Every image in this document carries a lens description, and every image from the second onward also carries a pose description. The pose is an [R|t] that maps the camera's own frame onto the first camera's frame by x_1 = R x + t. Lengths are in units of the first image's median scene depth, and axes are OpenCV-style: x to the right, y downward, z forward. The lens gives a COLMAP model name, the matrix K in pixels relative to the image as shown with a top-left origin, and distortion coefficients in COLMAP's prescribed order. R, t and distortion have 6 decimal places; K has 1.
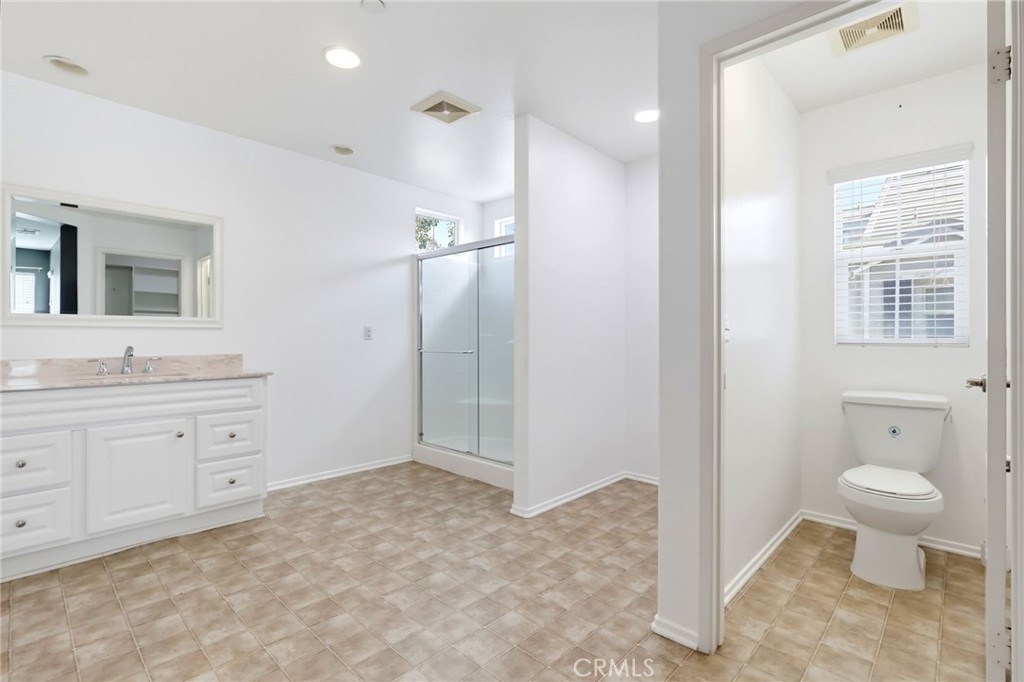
lens RADIAL K [[475.2, 0, 510.2], [0, 475.2, 338.0], [0, 0, 1]] dist [-0.003005, -0.000141]
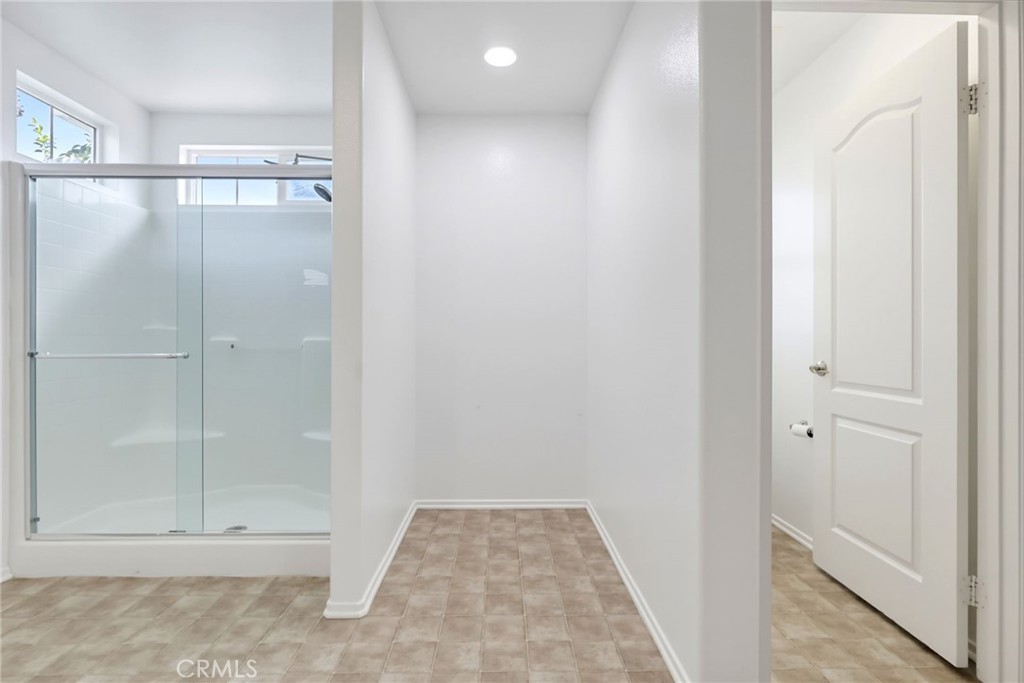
lens RADIAL K [[475.2, 0, 510.2], [0, 475.2, 338.5], [0, 0, 1]] dist [-0.003005, -0.000141]
pose [[0.710698, 0.000301, 0.703497, -0.253374], [-0.001602, 0.999998, 0.001191, 0.009641], [-0.703496, -0.001973, 0.710697, 0.394122]]
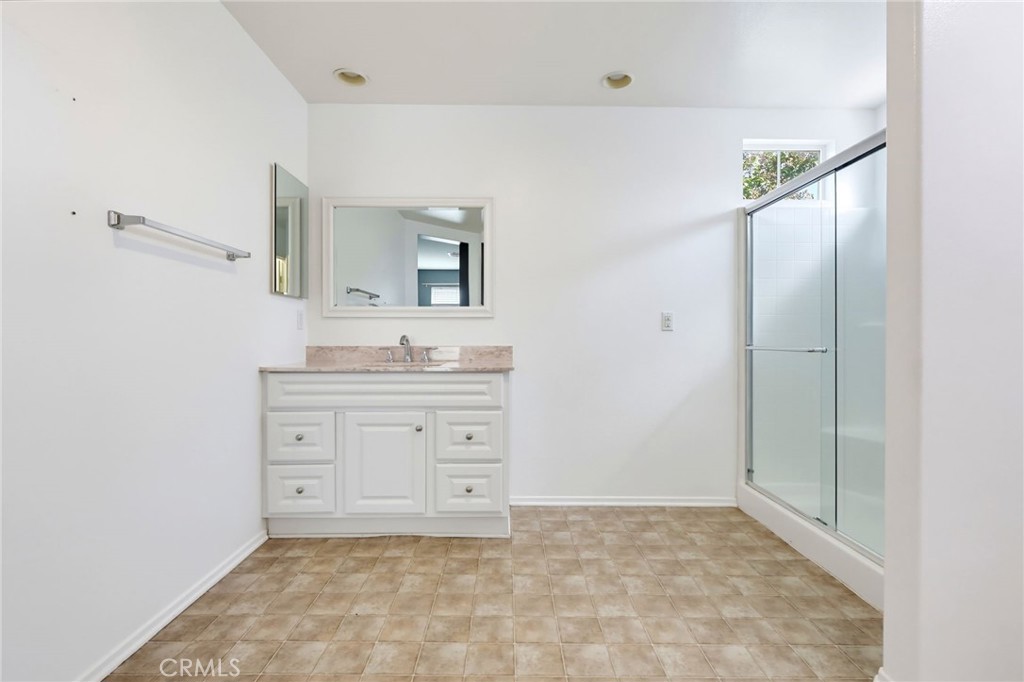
lens RADIAL K [[480.2, 0, 509.2], [0, 480.2, 335.7], [0, 0, 1]] dist [-0.000671, -0.000154]
pose [[0.695047, -0.001127, -0.718964, 0.091067], [-0.002844, 0.999987, -0.004317, 0.019279], [0.718959, 0.005045, 0.695034, 0.386098]]
